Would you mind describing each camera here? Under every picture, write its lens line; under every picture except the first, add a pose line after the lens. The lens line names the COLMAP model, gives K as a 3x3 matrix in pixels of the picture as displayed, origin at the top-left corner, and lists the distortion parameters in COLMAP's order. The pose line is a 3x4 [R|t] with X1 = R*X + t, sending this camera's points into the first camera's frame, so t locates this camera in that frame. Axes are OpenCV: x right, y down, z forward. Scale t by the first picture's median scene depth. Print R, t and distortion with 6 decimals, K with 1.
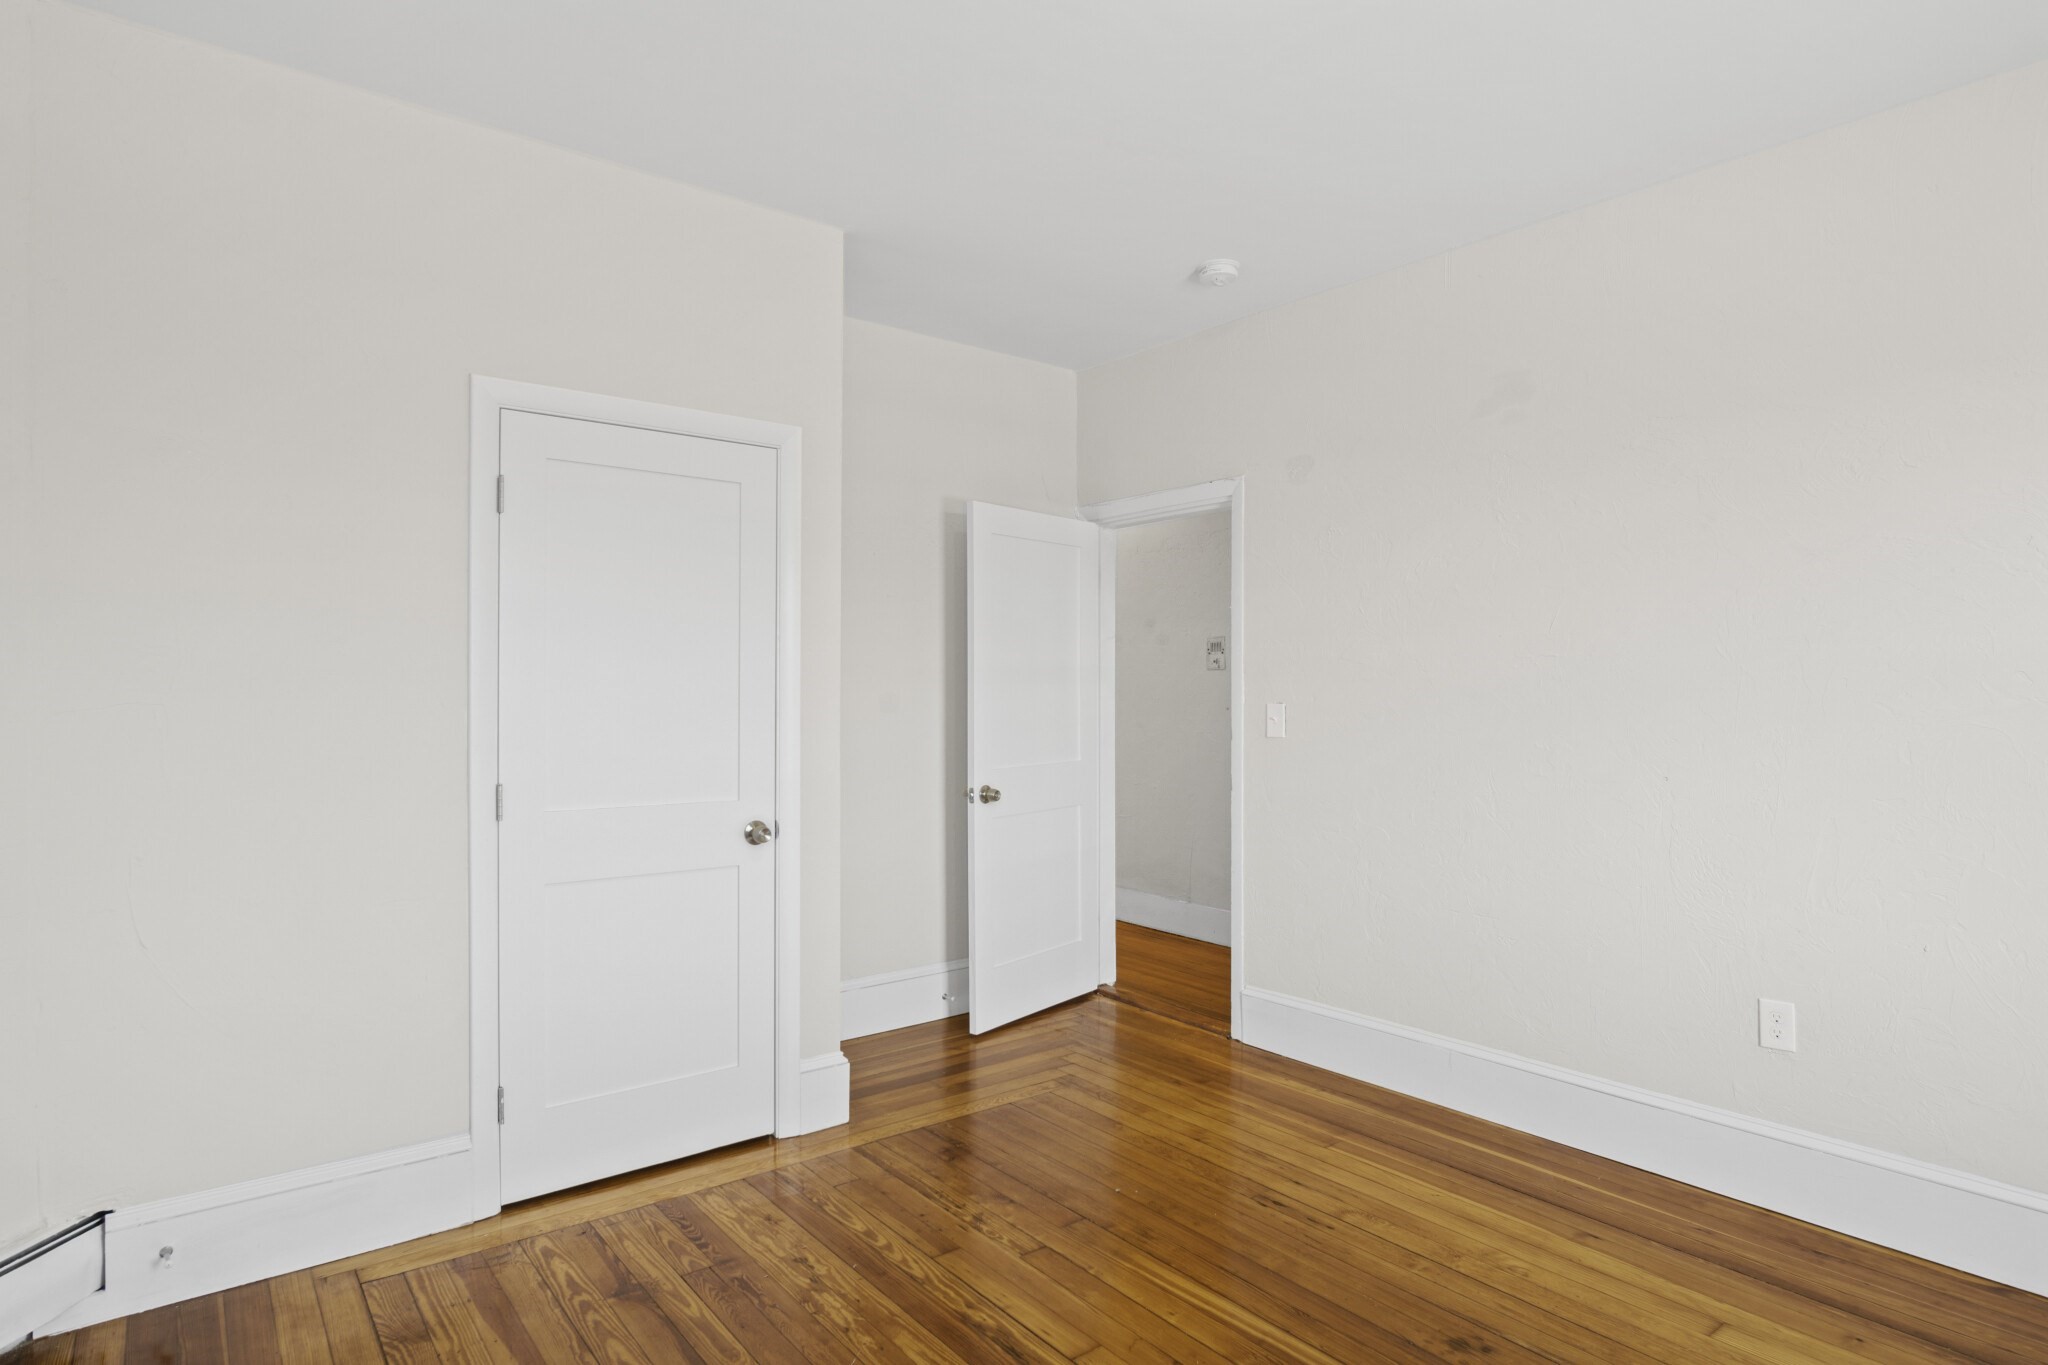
lens RADIAL K [[1106.8, 0, 1033.7], [0, 1106.8, 696.2], [0, 0, 1]] dist [-0.025919, 0.003645]
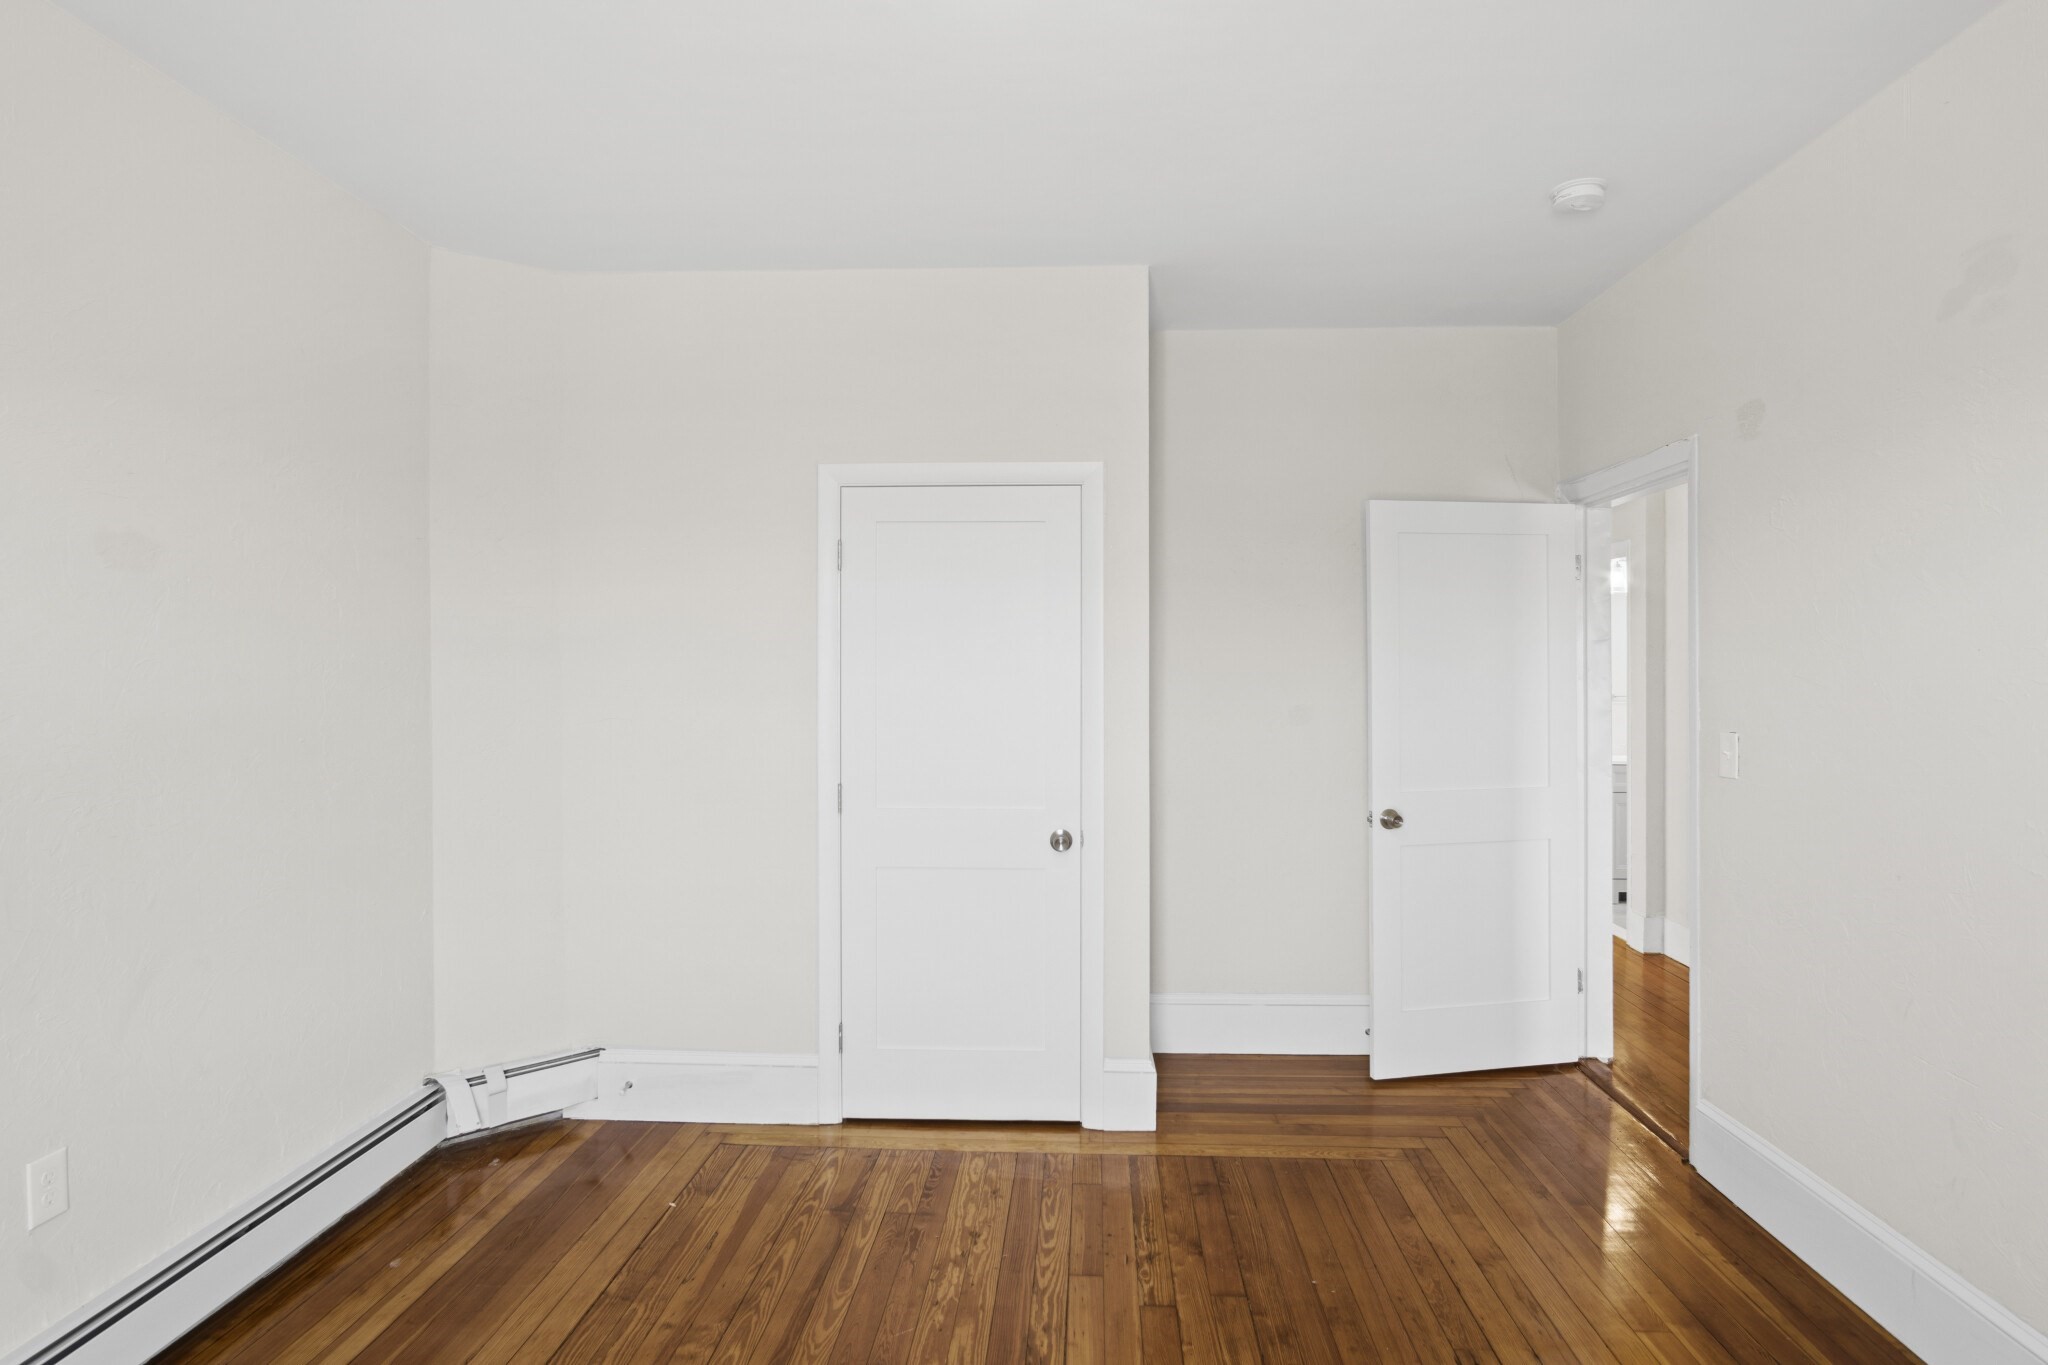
lens RADIAL K [[1106.8, 0, 1033.4], [0, 1106.8, 667.8], [0, 0, 1]] dist [-0.025919, 0.003645]
pose [[0.754390, -0.000477, -0.656426, 0.488743], [-0.003776, 0.999980, -0.005066, -0.045037], [0.656416, 0.006301, 0.754373, 0.175307]]
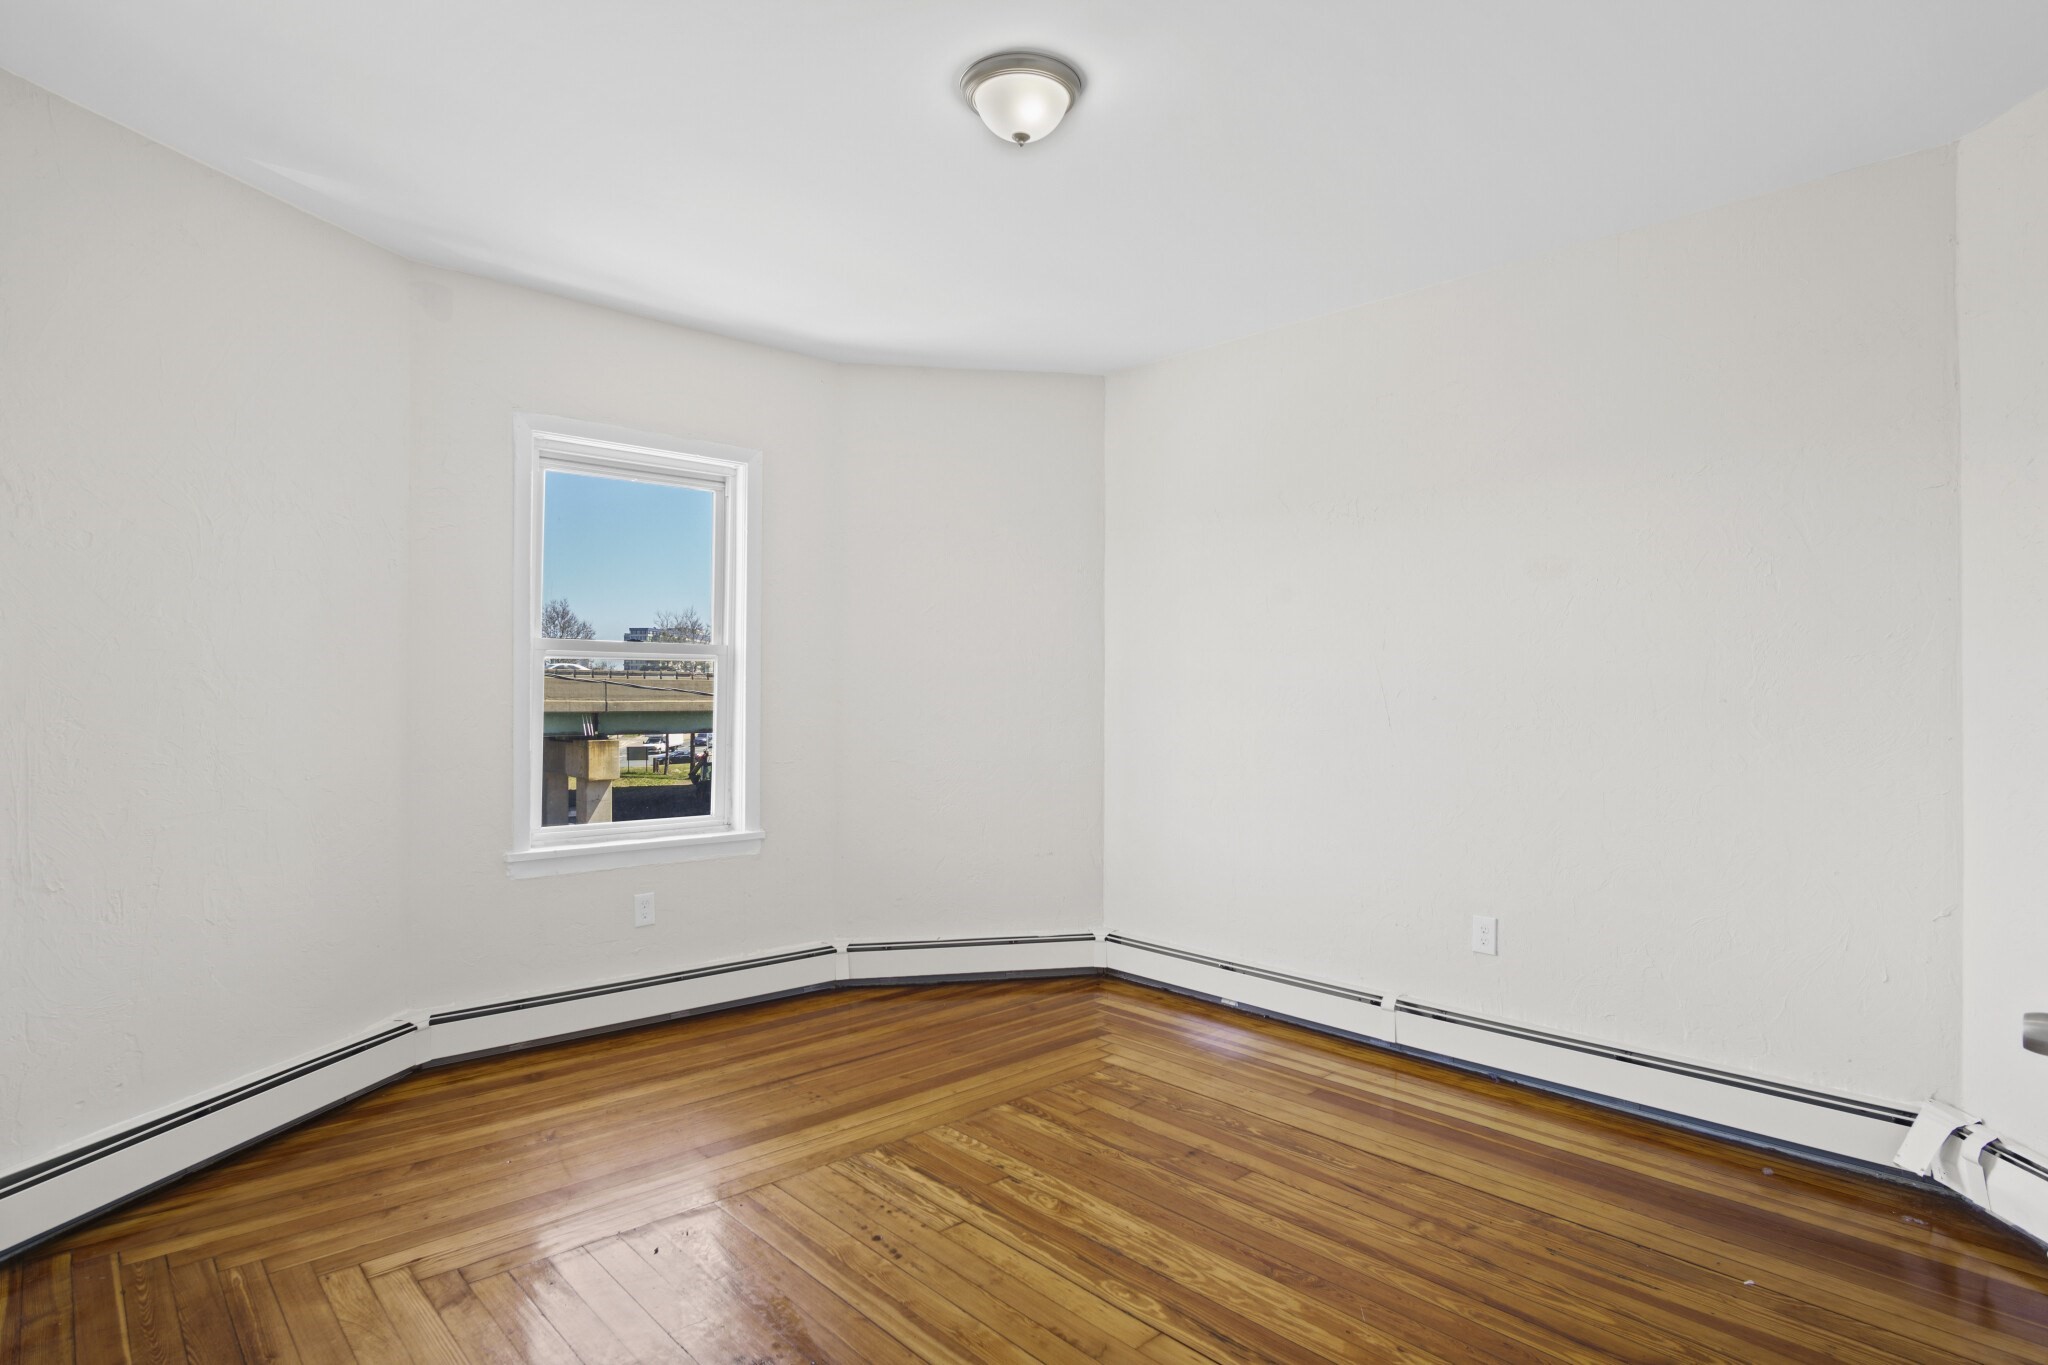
lens RADIAL K [[1106.8, 0, 1018.7], [0, 1106.8, 678.7], [0, 0, 1]] dist [-0.025919, 0.003645]
pose [[-0.997498, -0.006231, -0.070417, 0.175237], [-0.006776, 0.999949, 0.007510, -0.012324], [0.070366, 0.007969, -0.997489, 1.534350]]
